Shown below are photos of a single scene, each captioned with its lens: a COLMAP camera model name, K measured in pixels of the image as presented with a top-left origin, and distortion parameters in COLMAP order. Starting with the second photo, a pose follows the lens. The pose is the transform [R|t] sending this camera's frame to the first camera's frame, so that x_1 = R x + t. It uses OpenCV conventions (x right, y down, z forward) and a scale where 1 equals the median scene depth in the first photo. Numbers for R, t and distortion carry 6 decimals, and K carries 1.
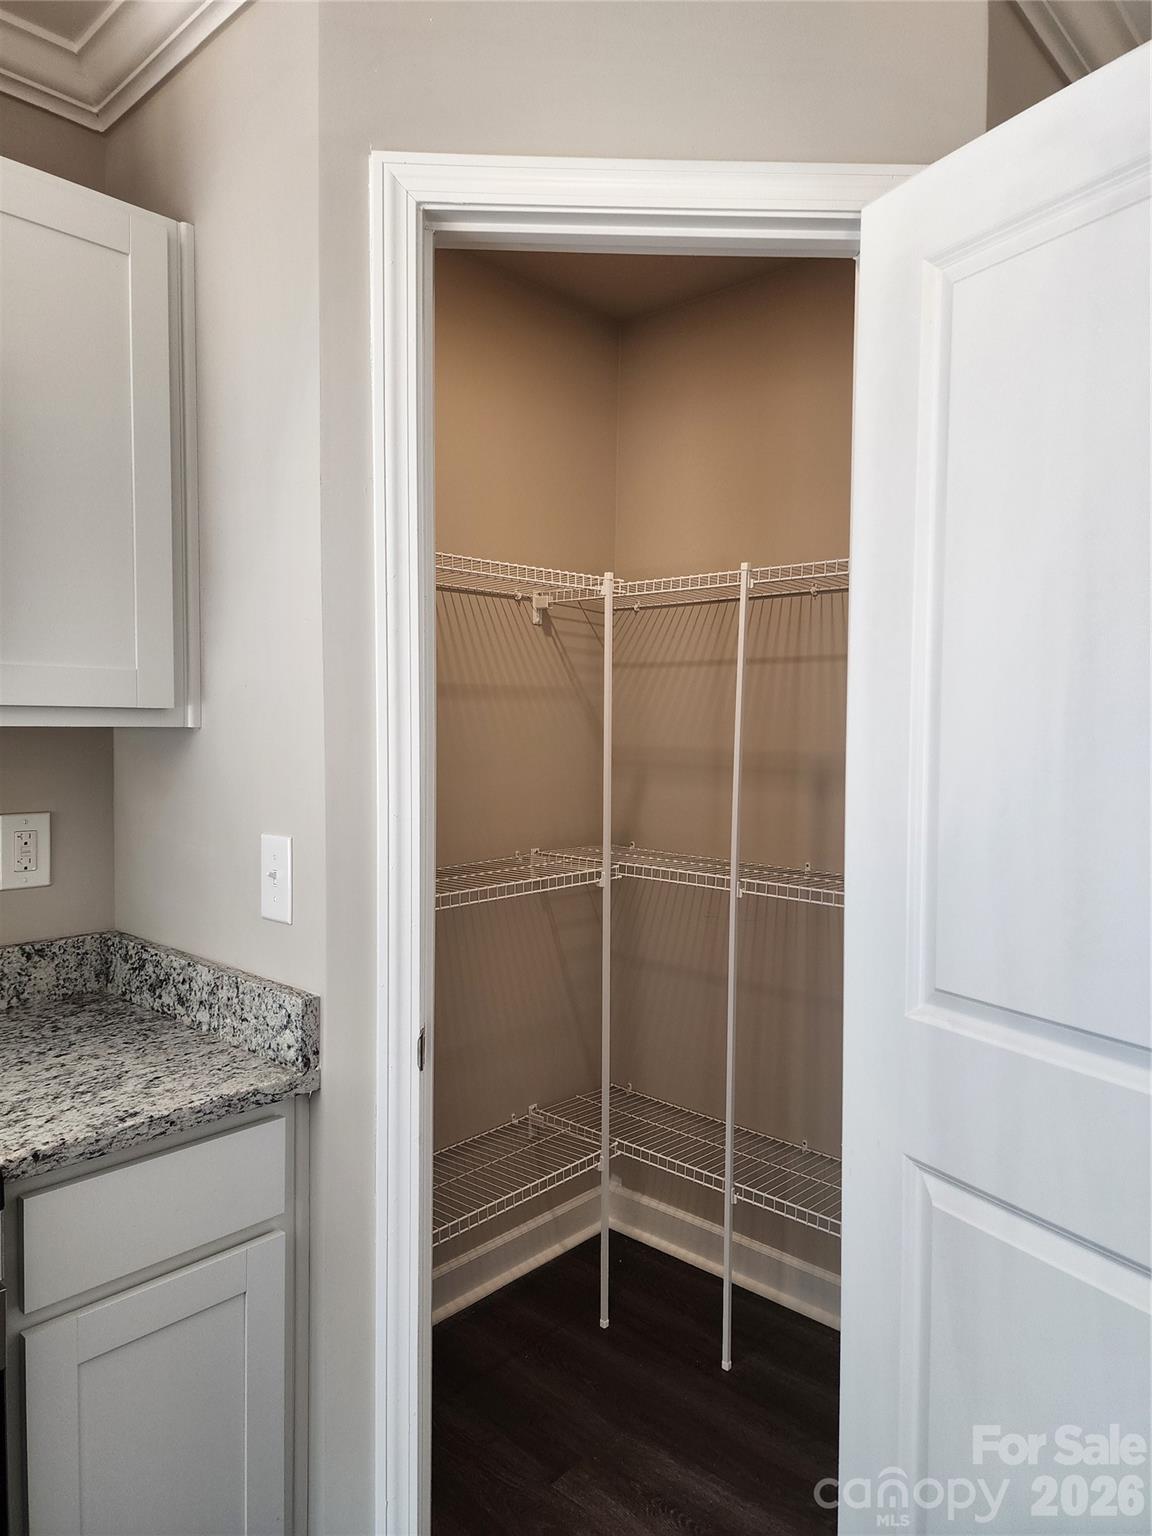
lens RADIAL K [[1018.6, 0, 576.0], [0, 1018.6, 768.0], [0, 0, 1]] dist [0.100787, -0.102223]
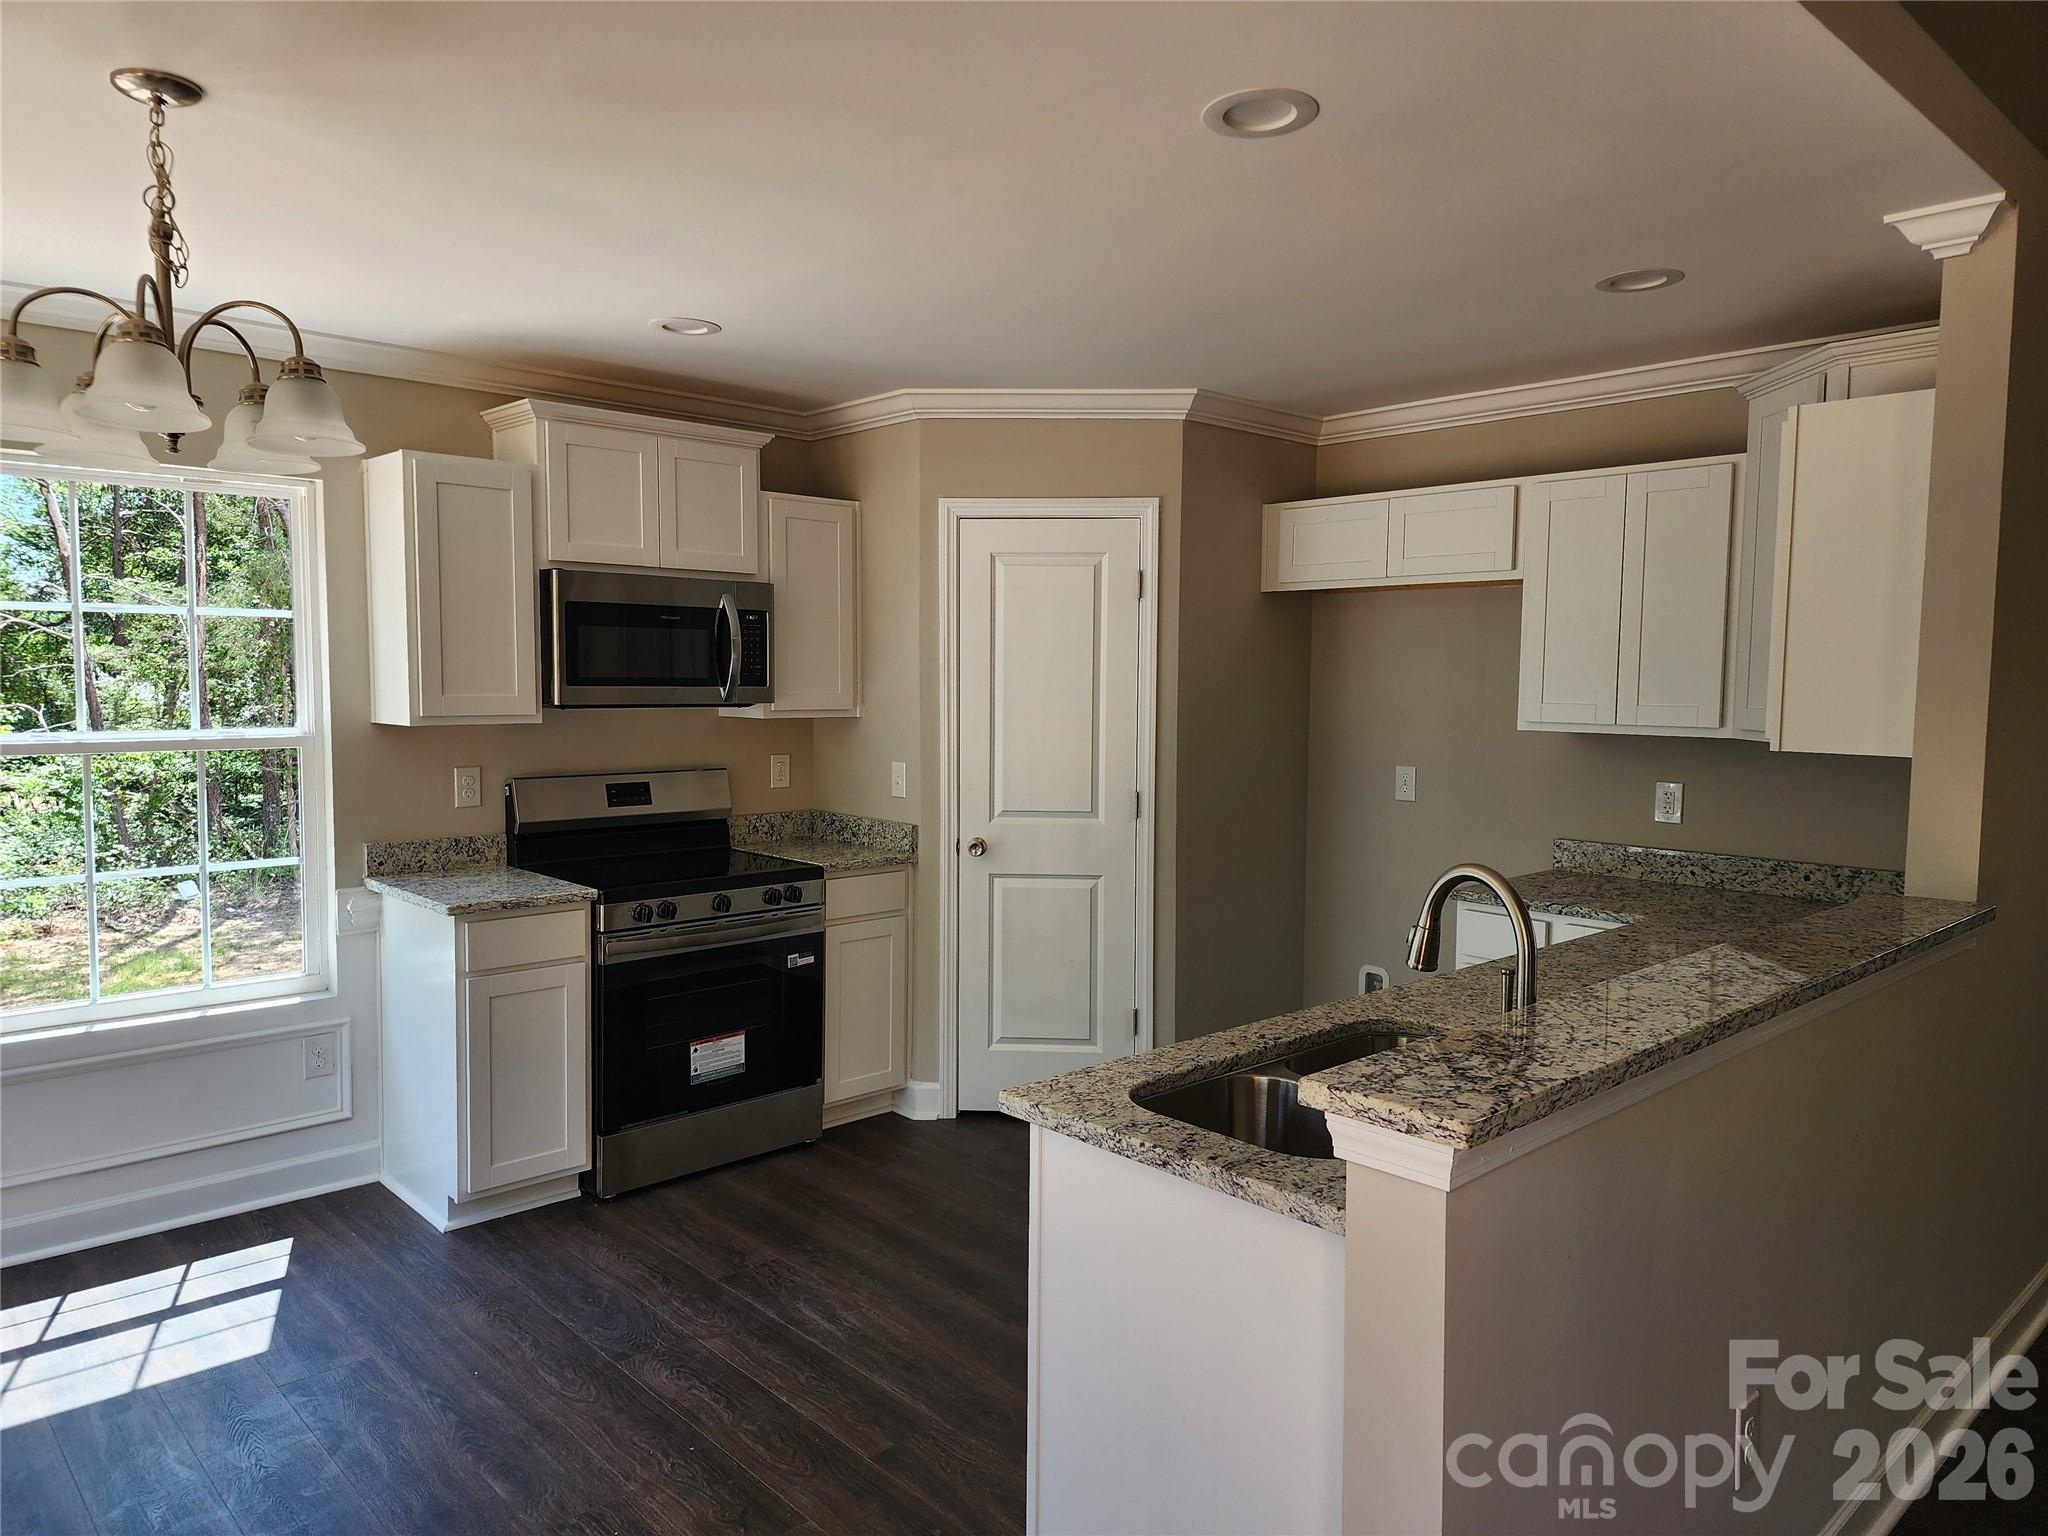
lens RADIAL K [[1358.1, 0, 1029.2], [0, 1358.1, 783.5], [0, 0, 1]] dist [0.100787, -0.102223]
pose [[0.996389, 0.008926, -0.084441, 0.248970], [-0.005897, 0.999332, 0.036059, -0.002575], [0.084706, -0.035431, 0.995776, -1.869047]]
